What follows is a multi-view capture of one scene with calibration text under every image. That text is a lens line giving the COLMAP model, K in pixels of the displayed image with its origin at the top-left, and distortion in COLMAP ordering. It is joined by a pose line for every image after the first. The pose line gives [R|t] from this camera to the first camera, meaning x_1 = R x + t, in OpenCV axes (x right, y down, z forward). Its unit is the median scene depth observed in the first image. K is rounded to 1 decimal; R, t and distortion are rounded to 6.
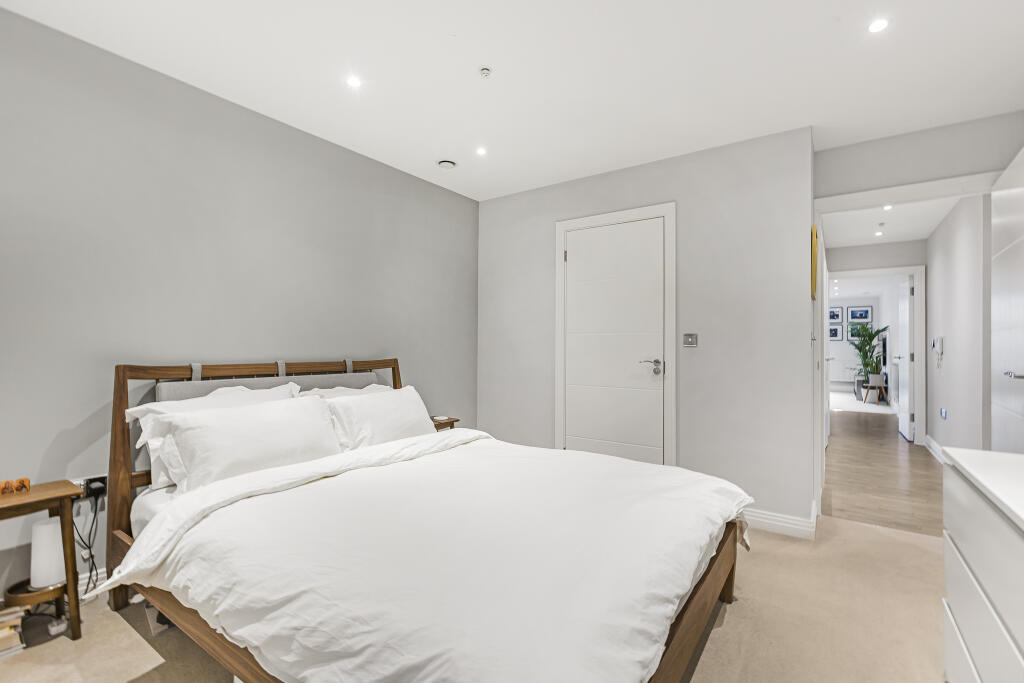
lens RADIAL K [[454.5, 0, 512.9], [0, 454.5, 343.4], [0, 0, 1]] dist [0.000670, 0.000803]
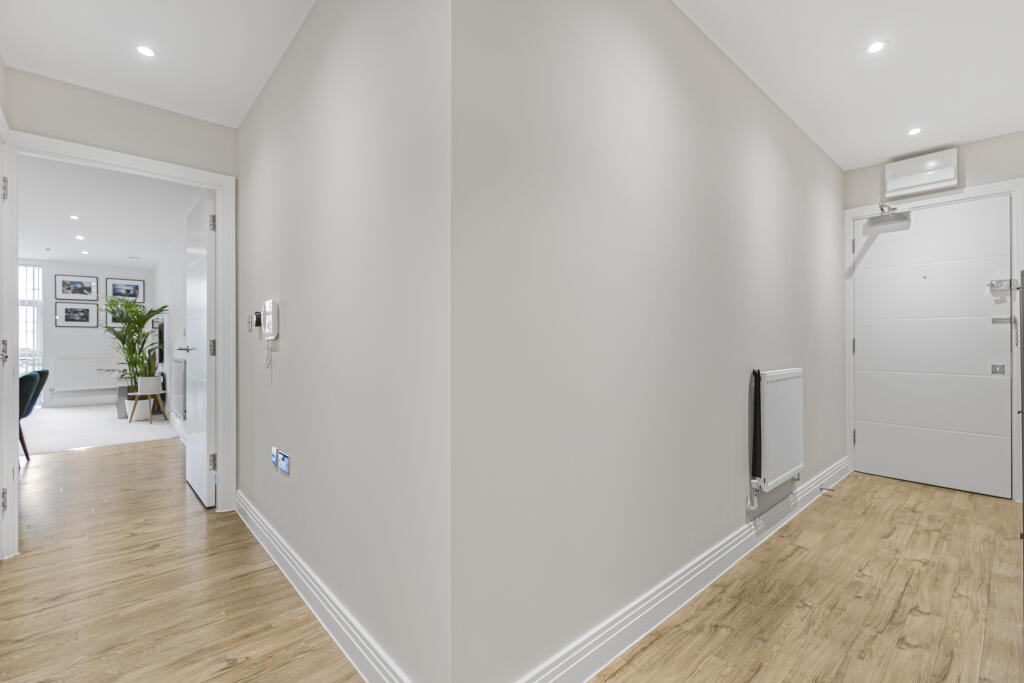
lens RADIAL K [[454.5, 0, 537.0], [0, 454.5, 341.7], [0, 0, 1]] dist [0.000670, 0.000803]
pose [[0.195233, -0.004759, 0.980745, 0.246950], [-0.003291, 0.999979, 0.005507, 0.010830], [-0.980751, -0.004303, 0.195213, 0.300888]]
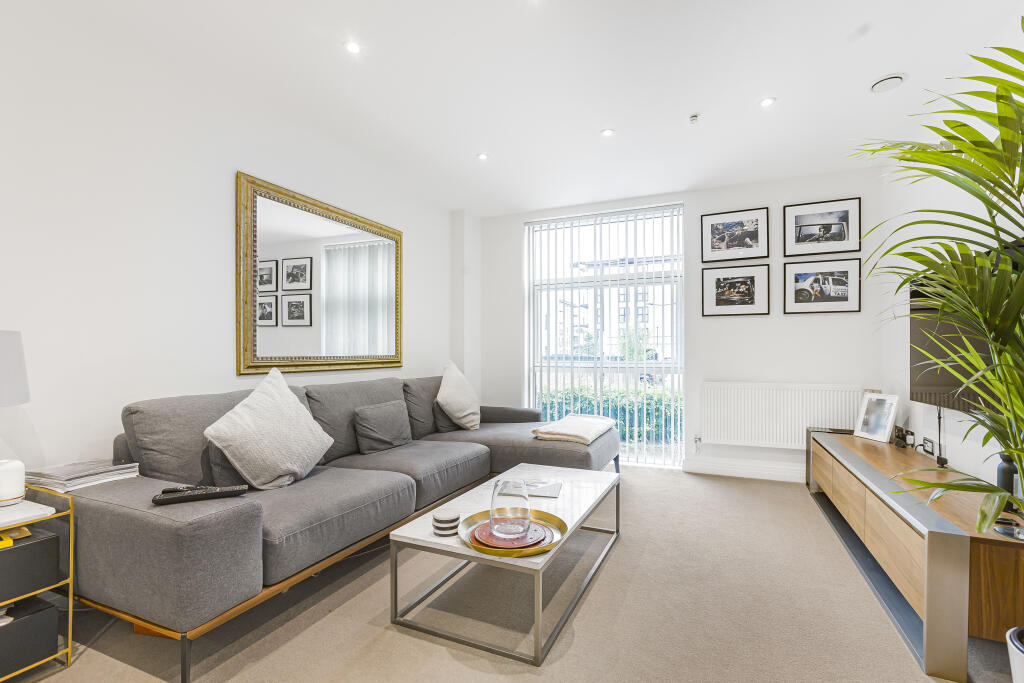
lens RADIAL K [[454.5, 0, 516.0], [0, 454.5, 348.1], [0, 0, 1]] dist [0.000670, 0.000803]
pose [[0.981149, -0.002633, 0.193237, 0.620892], [0.004110, 0.999965, -0.007241, 0.021892], [-0.193211, 0.007899, 0.981125, 0.914272]]
